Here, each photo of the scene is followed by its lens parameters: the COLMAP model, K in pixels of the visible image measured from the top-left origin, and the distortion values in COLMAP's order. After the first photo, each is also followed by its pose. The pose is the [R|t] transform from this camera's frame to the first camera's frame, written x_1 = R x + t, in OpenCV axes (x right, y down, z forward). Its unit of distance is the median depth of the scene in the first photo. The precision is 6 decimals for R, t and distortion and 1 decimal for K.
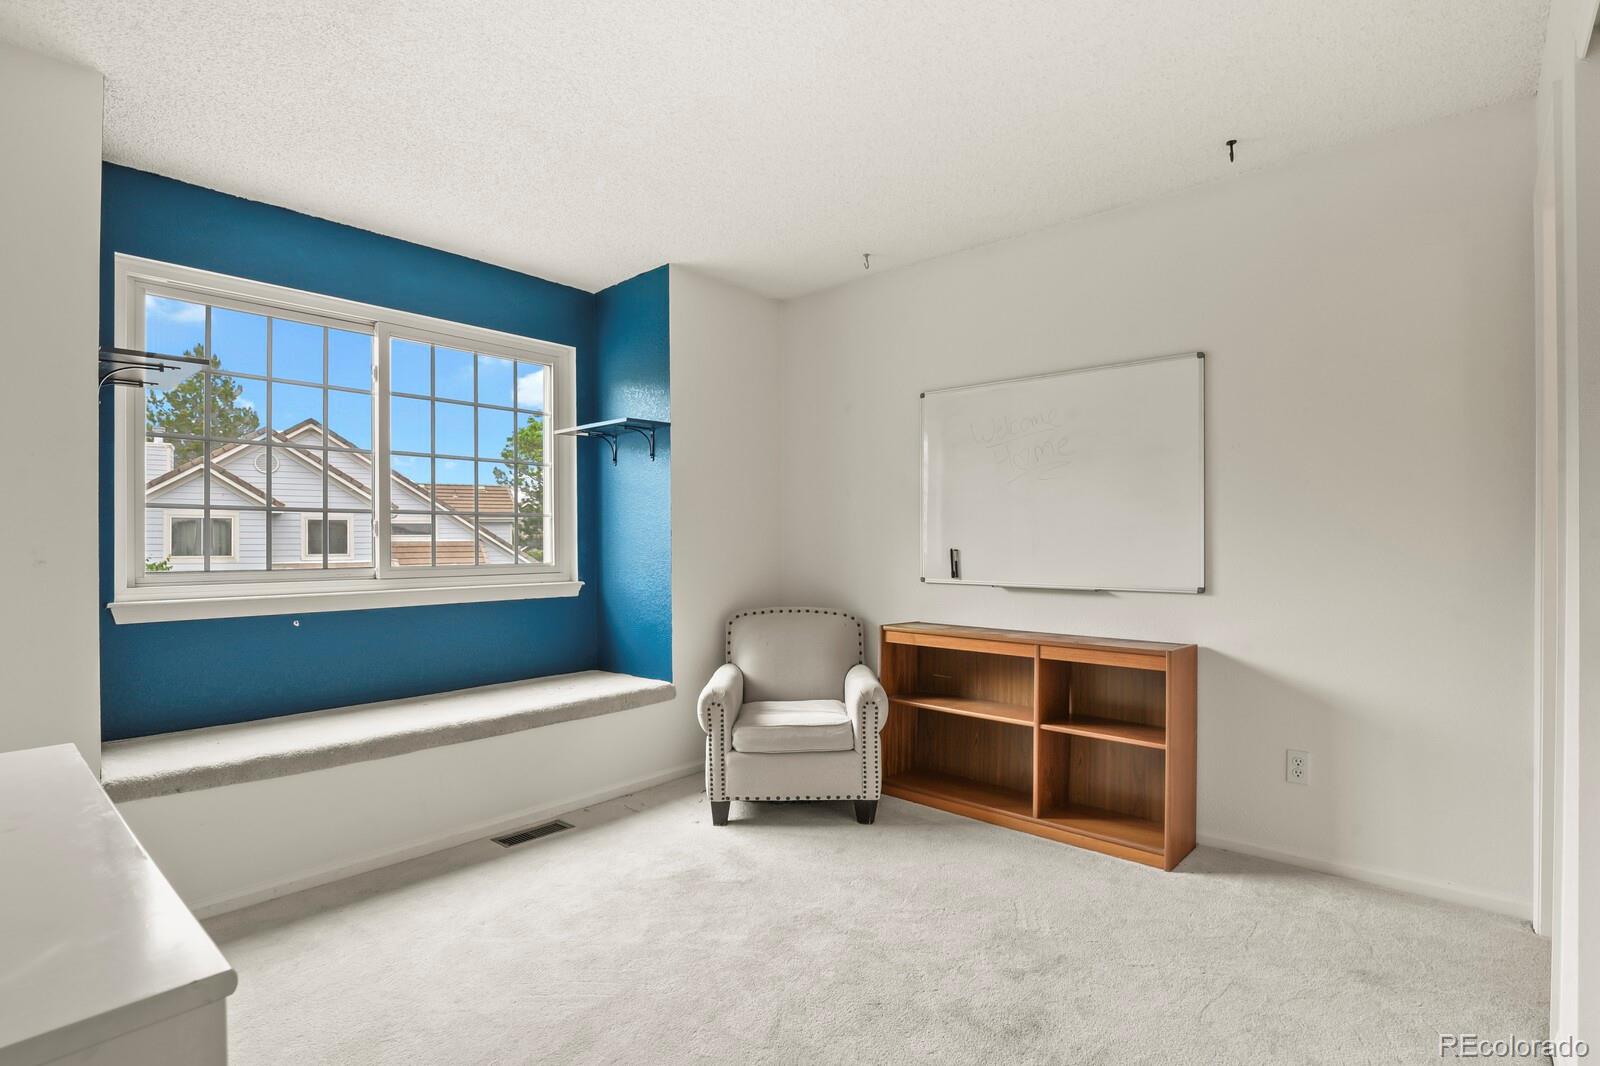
lens RADIAL K [[773.4, 0, 799.8], [0, 773.4, 542.5], [0, 0, 1]] dist [-0.008177, -0.003262]
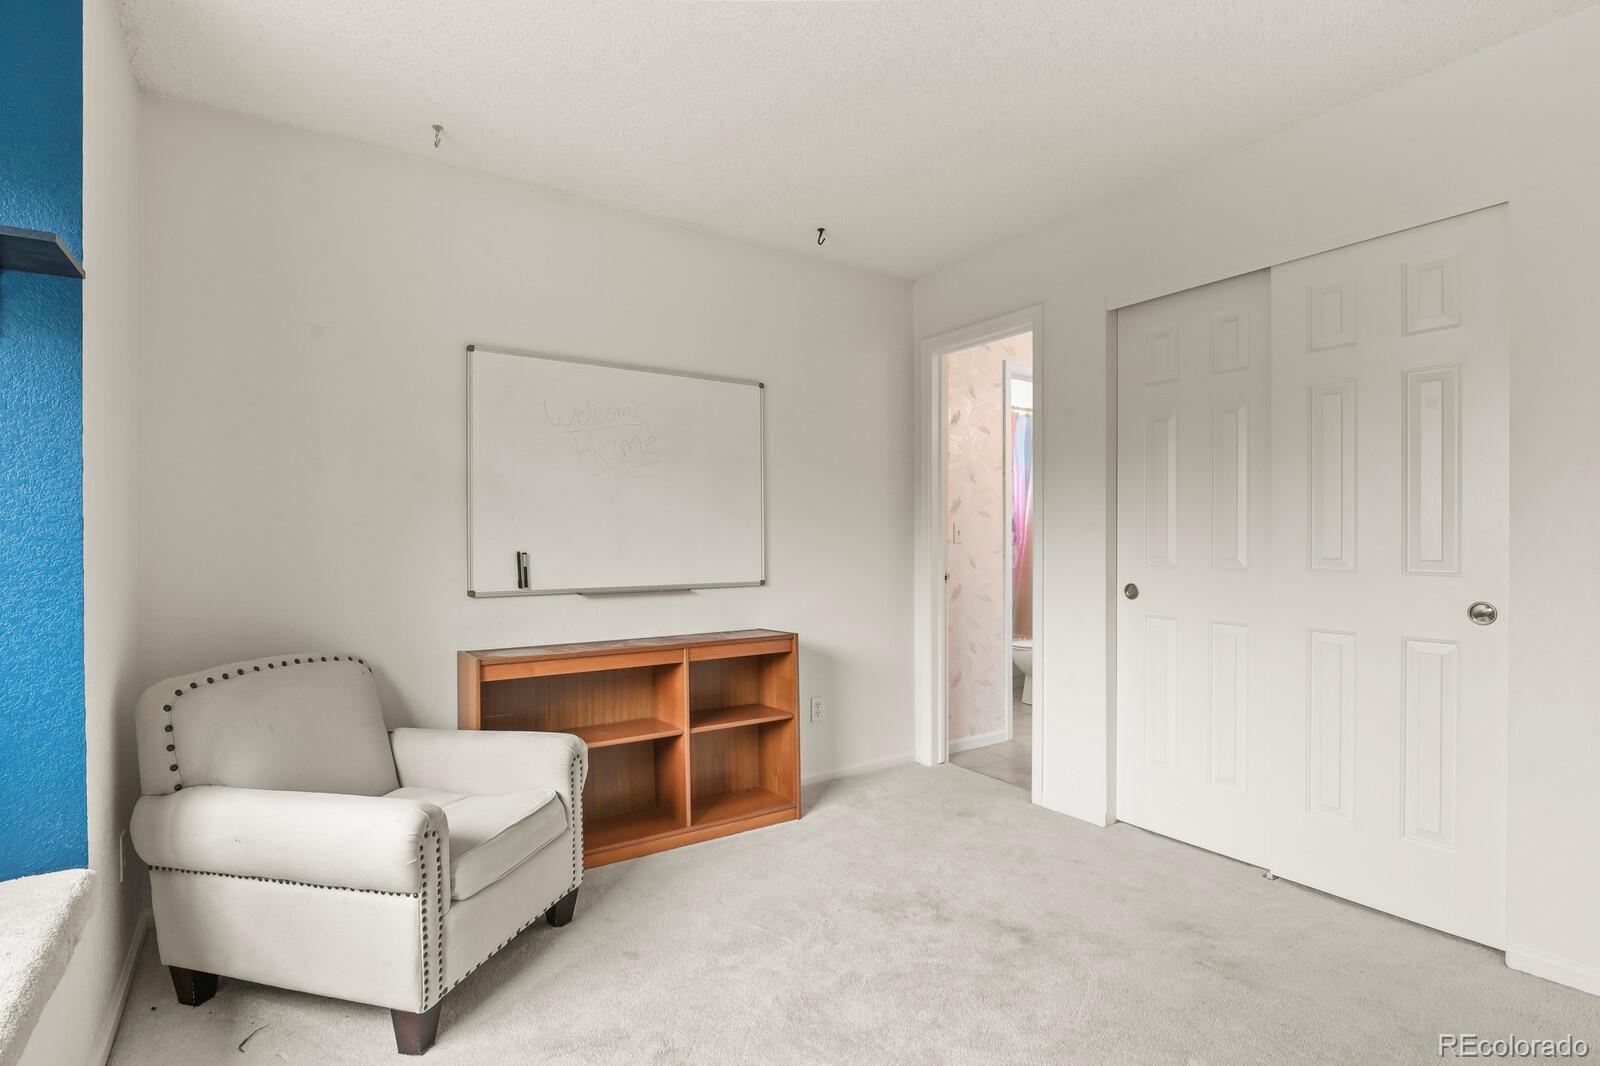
lens RADIAL K [[773.4, 0, 796.4], [0, 773.4, 538.8], [0, 0, 1]] dist [-0.008177, -0.003262]
pose [[0.245601, 0.004104, 0.969362, -0.608254], [0.005346, 0.999970, -0.005588, 0.000954], [-0.969356, 0.006554, 0.245571, 0.633177]]
